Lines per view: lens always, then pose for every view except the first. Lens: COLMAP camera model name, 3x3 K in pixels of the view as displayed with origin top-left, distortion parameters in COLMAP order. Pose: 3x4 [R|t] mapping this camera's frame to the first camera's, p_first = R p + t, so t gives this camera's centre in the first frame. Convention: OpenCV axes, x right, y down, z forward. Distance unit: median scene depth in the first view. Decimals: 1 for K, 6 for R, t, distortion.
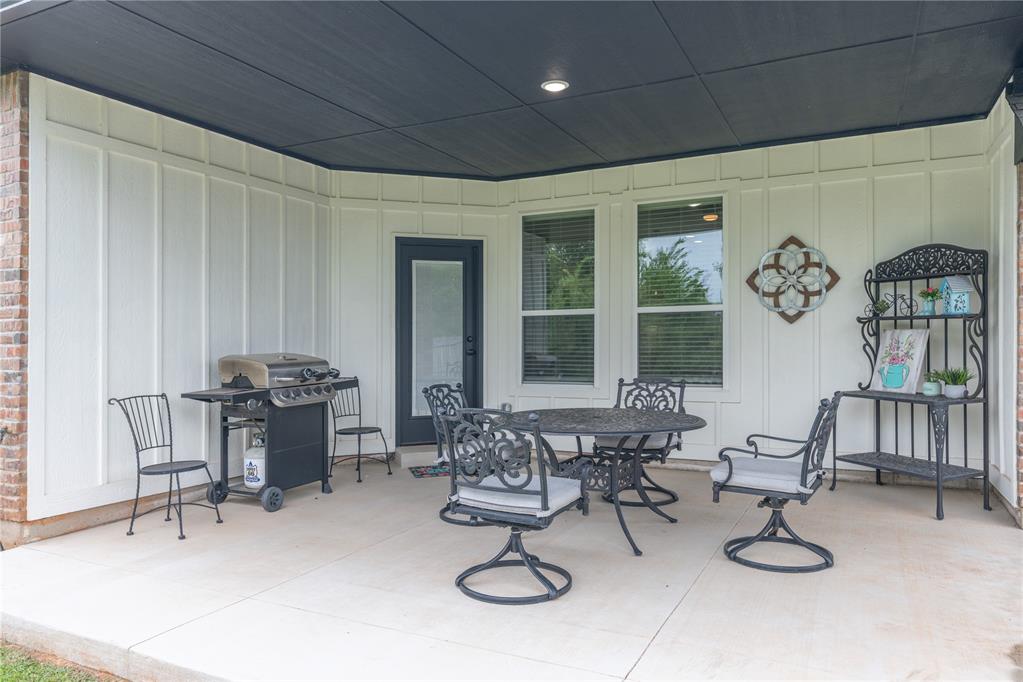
lens RADIAL K [[691.1, 0, 512.5], [0, 691.1, 351.5], [0, 0, 1]] dist [0.004671, 0.002742]
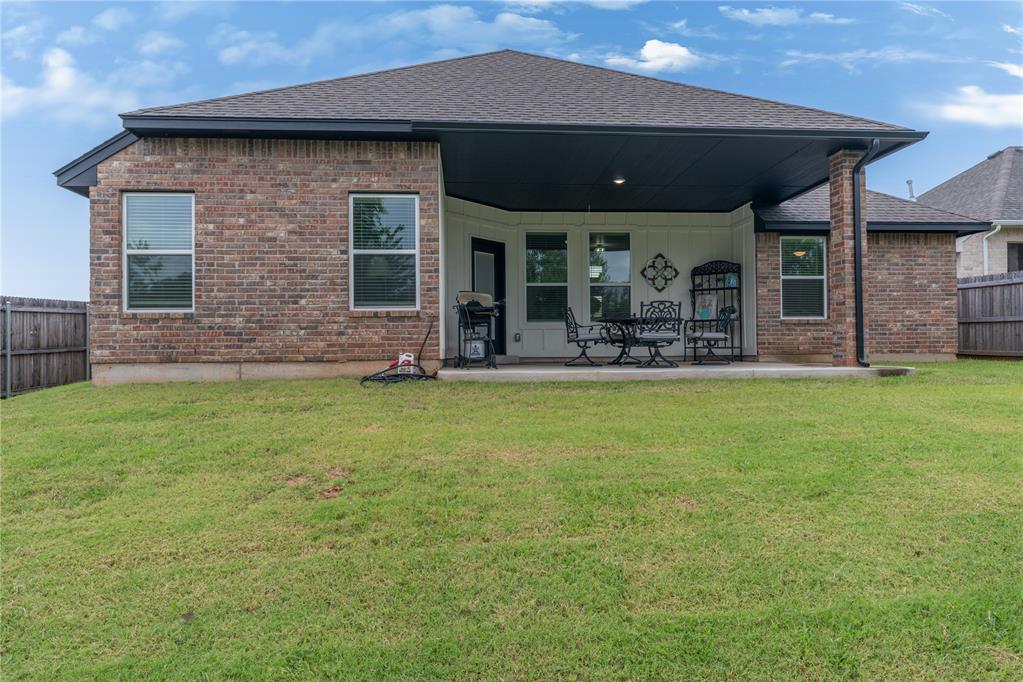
lens RADIAL K [[654.4, 0, 503.4], [0, 654.4, 364.2], [0, 0, 1]] dist [0.003060, -0.001245]
pose [[0.861999, -0.005235, 0.506884, -1.119932], [0.007409, 0.999970, -0.002272, 0.195055], [-0.506857, 0.005714, 0.862011, -0.574012]]
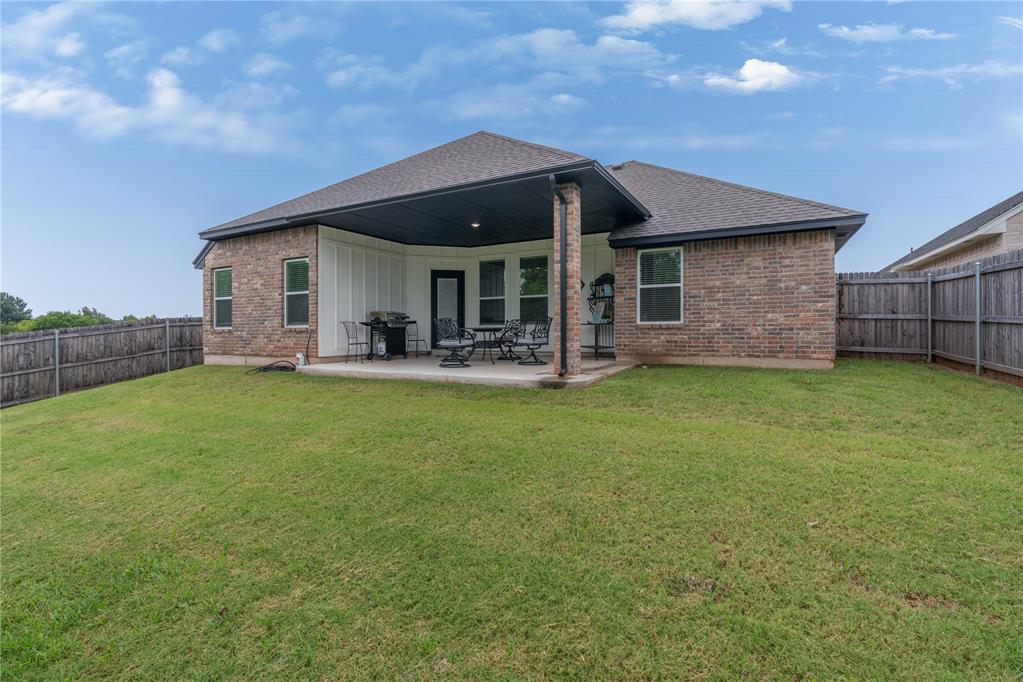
lens RADIAL K [[462.4, 0, 507.4], [0, 462.4, 340.1], [0, 0, 1]] dist [0.004149, -0.007607]
pose [[0.998951, 0.002654, -0.045716, 0.241288], [-0.002174, 0.999942, 0.010546, 0.099610], [0.045741, -0.010436, 0.998899, -0.892797]]
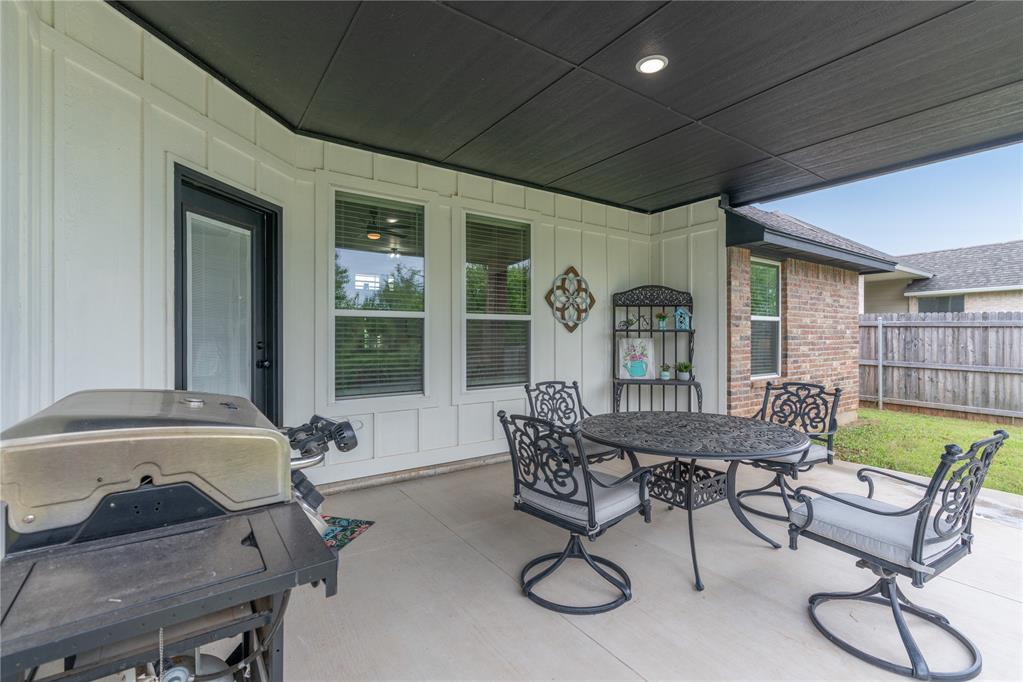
lens RADIAL K [[462.4, 0, 505.9], [0, 462.4, 347.5], [0, 0, 1]] dist [0.004149, -0.007607]
pose [[0.480218, -0.010423, 0.877087, -0.437249], [0.012396, 0.999910, 0.005096, -0.017881], [-0.877062, 0.008426, 0.480304, 0.692895]]
